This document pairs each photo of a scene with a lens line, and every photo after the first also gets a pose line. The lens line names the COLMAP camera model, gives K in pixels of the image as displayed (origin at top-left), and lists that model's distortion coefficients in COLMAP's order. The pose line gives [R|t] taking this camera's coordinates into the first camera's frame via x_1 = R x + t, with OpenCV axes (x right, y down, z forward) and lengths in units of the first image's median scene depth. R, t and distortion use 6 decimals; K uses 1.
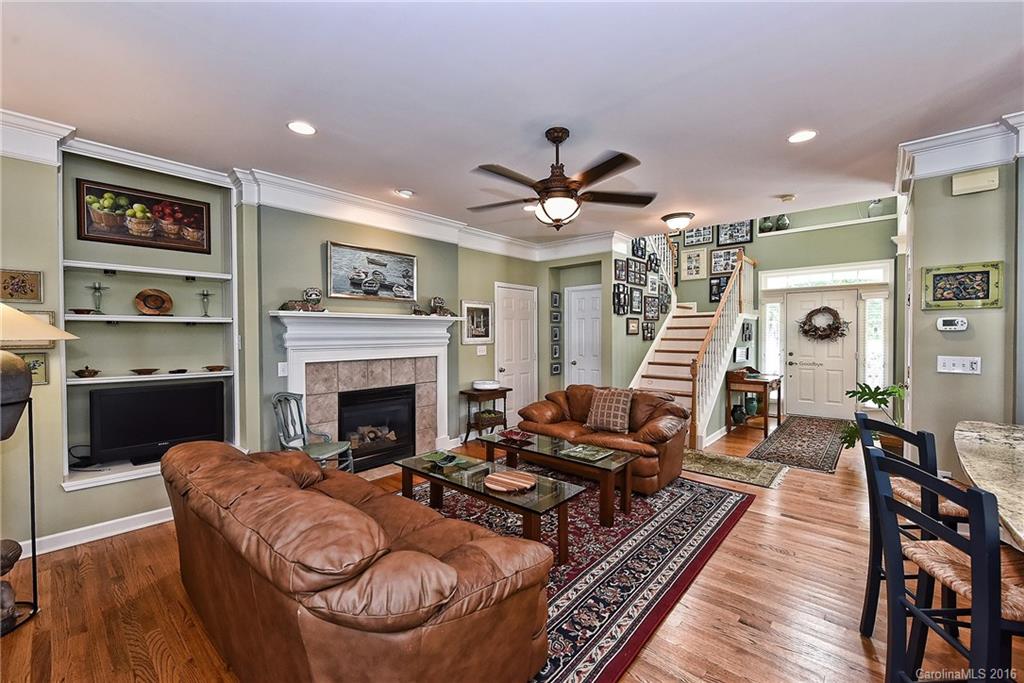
lens RADIAL K [[414.5, 0, 513.4], [0, 414.5, 339.9], [0, 0, 1]] dist [-0.000004, 0.000010]
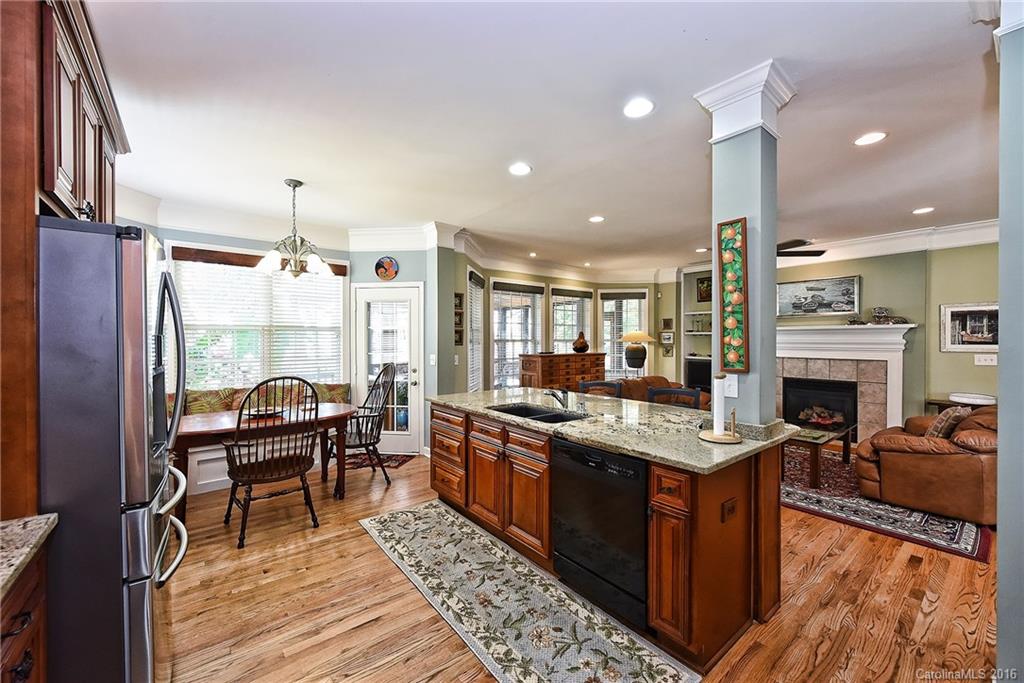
lens RADIAL K [[403.2, 0, 515.7], [0, 403.2, 340.6], [0, 0, 1]] dist [0.003371, -0.000667]
pose [[-0.162266, 0.010287, -0.986693, 1.095203], [-0.011367, 0.999860, 0.012294, -0.016548], [0.986682, 0.013211, -0.162127, 0.214775]]
